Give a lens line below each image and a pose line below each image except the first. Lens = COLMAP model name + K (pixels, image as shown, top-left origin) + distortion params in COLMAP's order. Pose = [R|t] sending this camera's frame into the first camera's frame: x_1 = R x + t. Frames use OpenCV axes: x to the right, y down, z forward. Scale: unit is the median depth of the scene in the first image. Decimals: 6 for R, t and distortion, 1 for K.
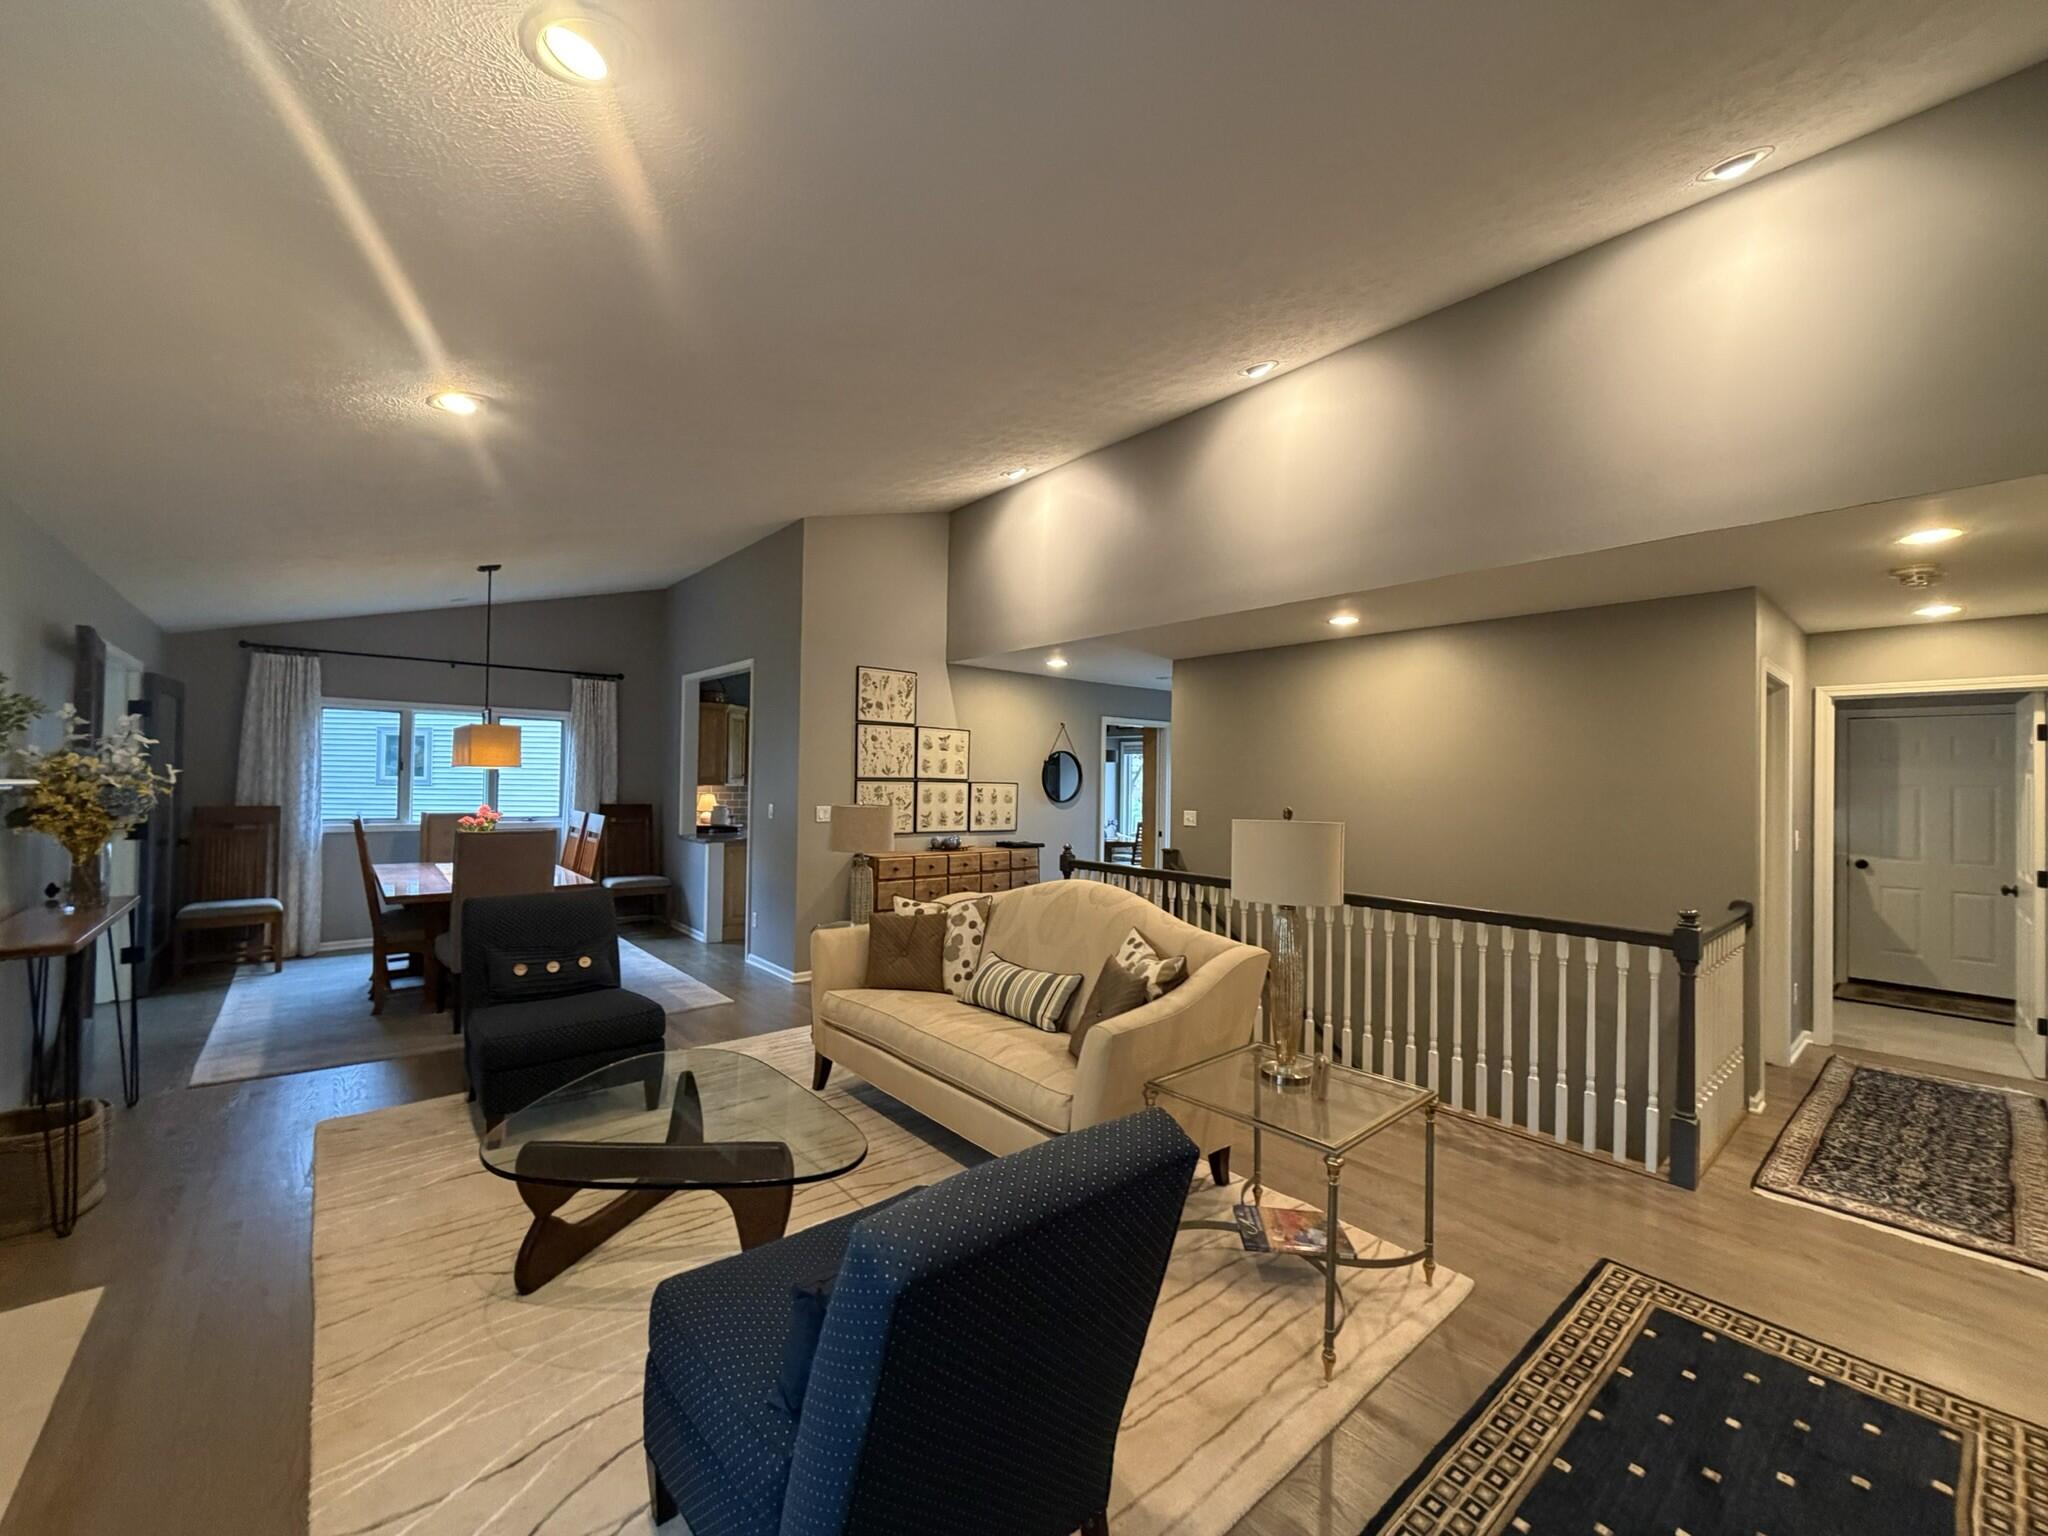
lens RADIAL K [[816.1, 0, 1029.9], [0, 816.1, 768.9], [0, 0, 1]] dist [-0.001662, 0.000490]
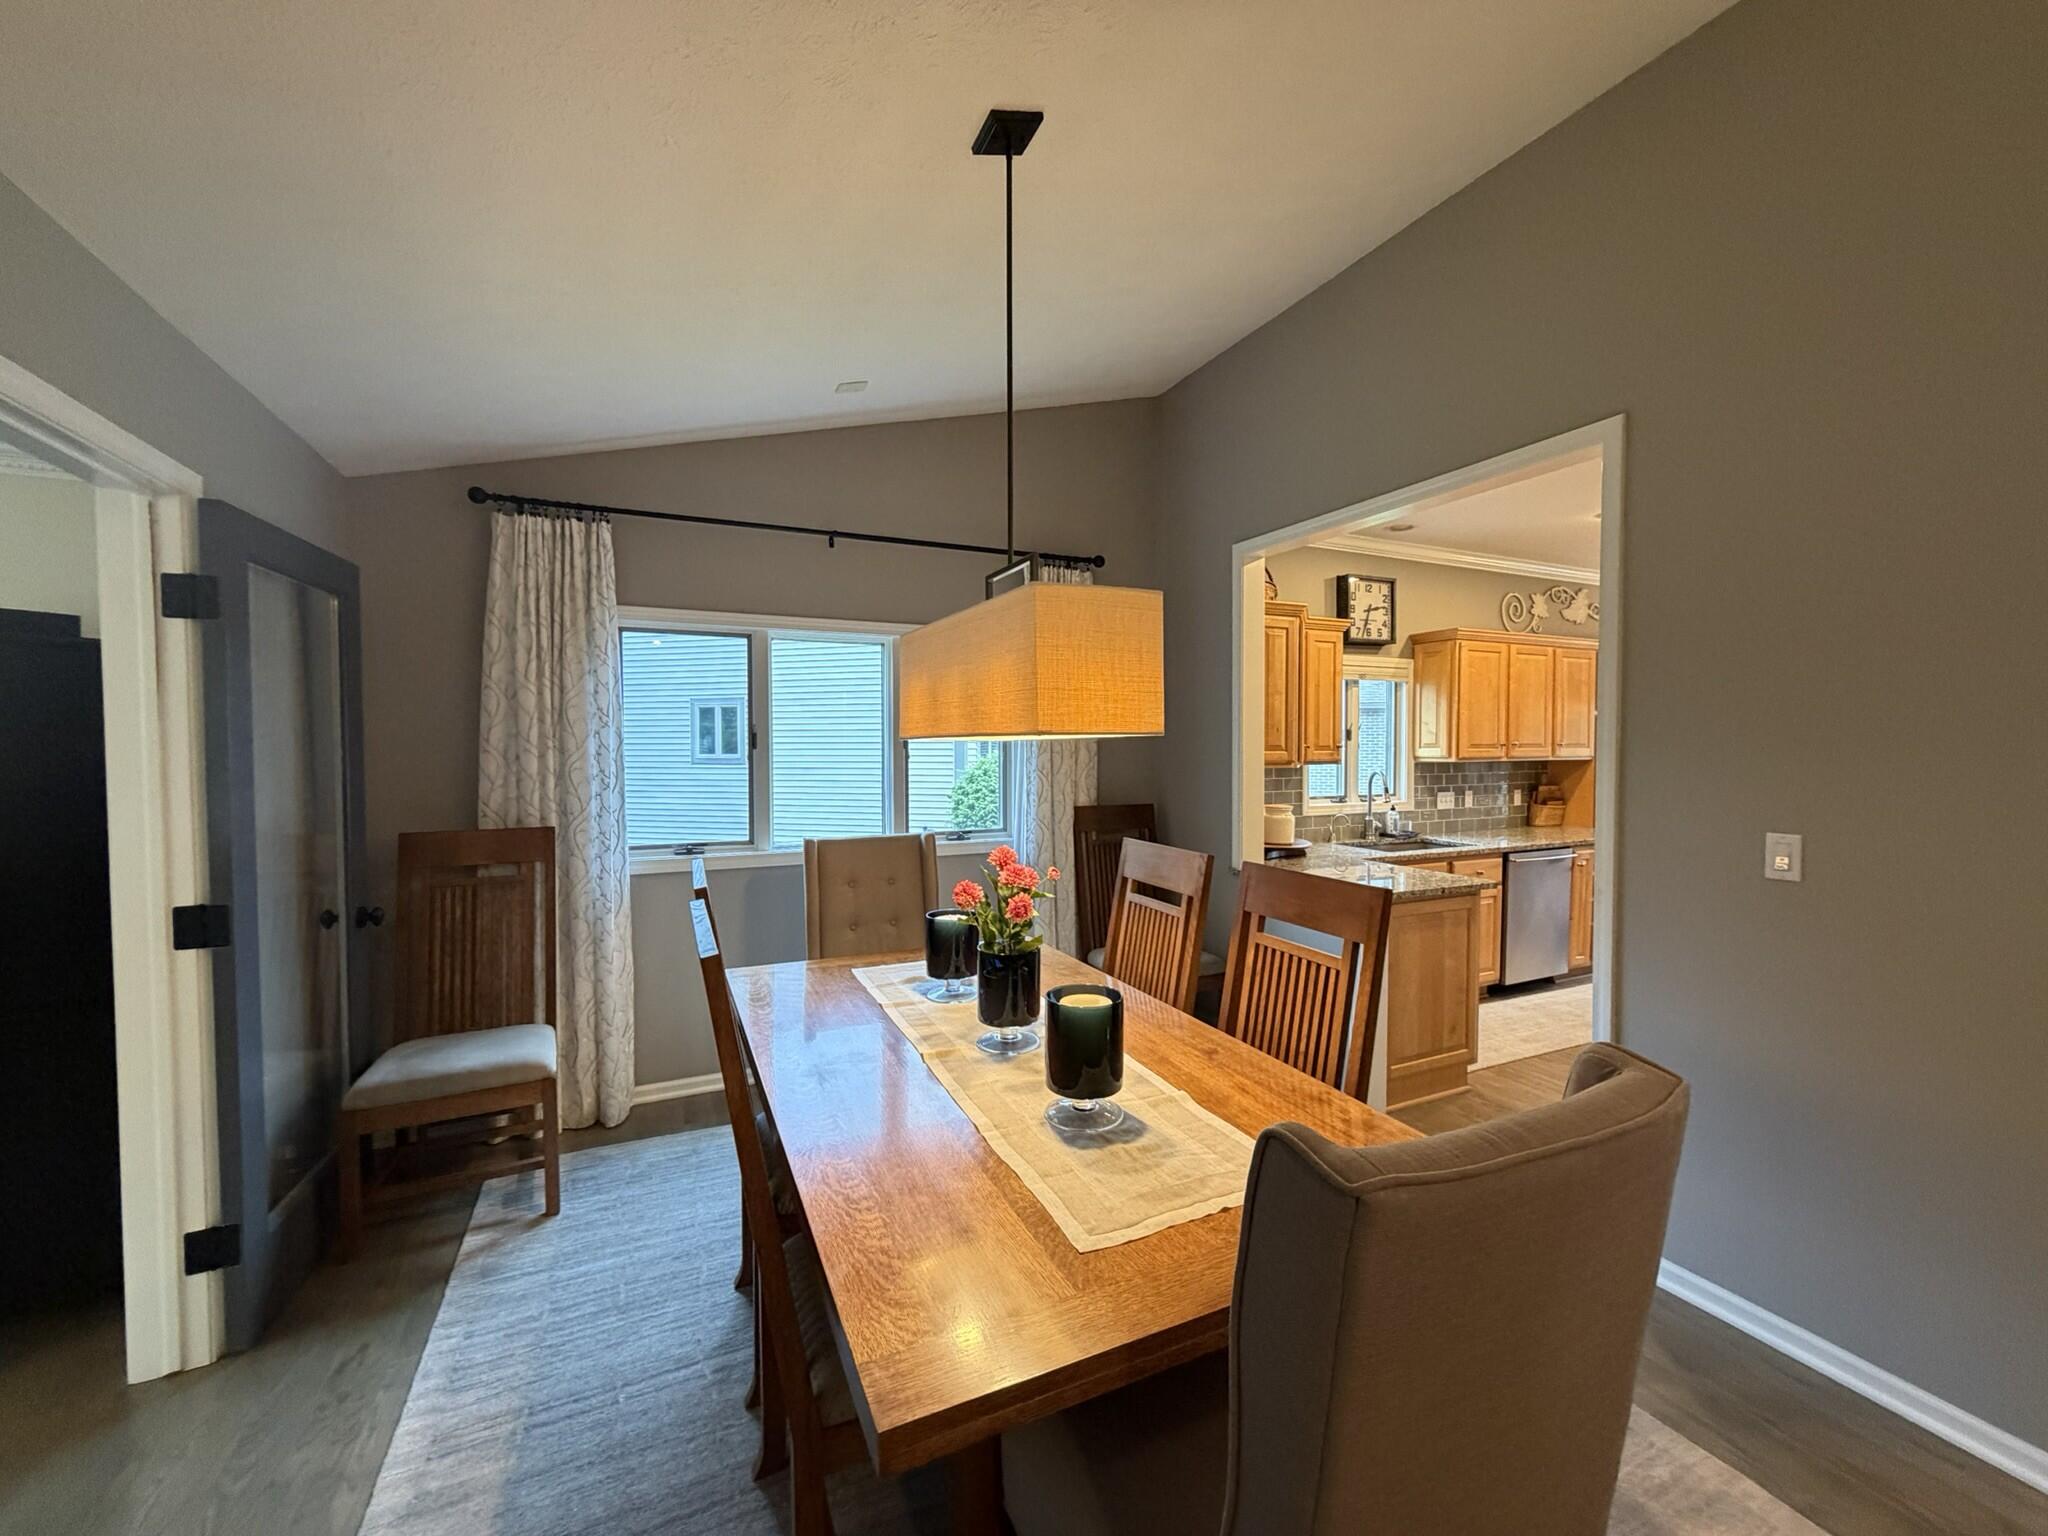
lens RADIAL K [[816.1, 0, 1029.9], [0, 816.1, 768.9], [0, 0, 1]] dist [-0.001662, 0.000490]
pose [[0.962906, -0.011900, -0.269574, -0.515538], [0.022933, 0.999022, 0.037814, -0.001106], [0.268861, -0.042594, 0.962237, 0.610719]]
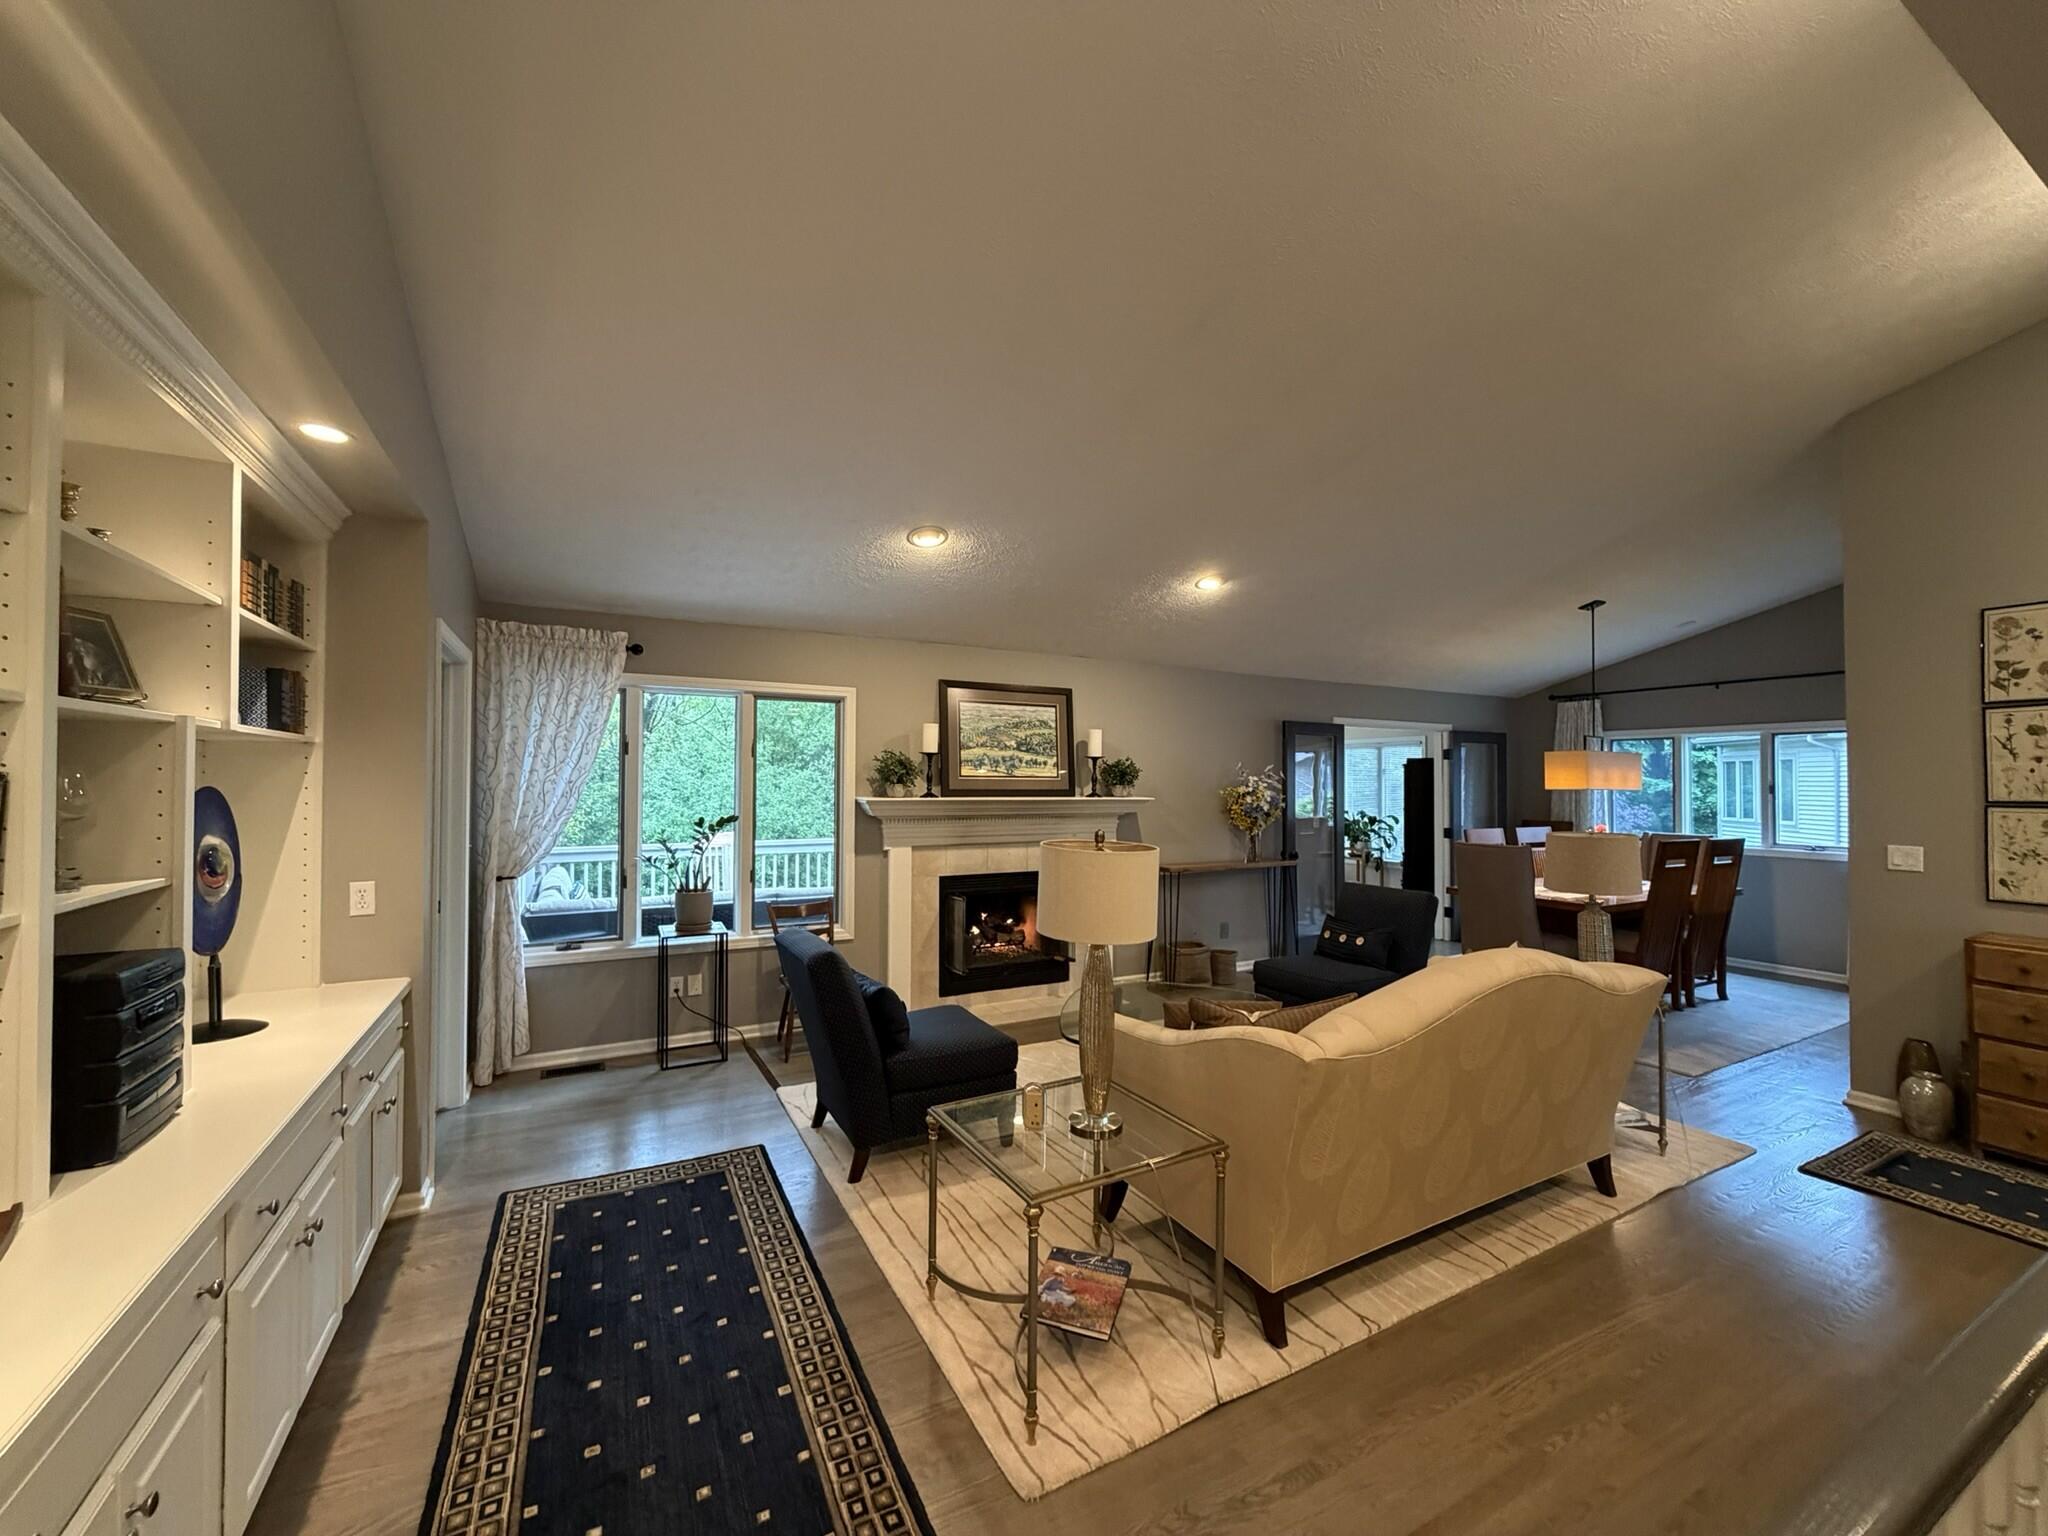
lens RADIAL K [[816.1, 0, 1029.9], [0, 816.1, 768.9], [0, 0, 1]] dist [-0.001662, 0.000490]
pose [[-0.212760, -0.033629, -0.976526, 0.493042], [0.005736, 0.999347, -0.035665, 0.004359], [0.977088, -0.013189, -0.212428, 0.452929]]
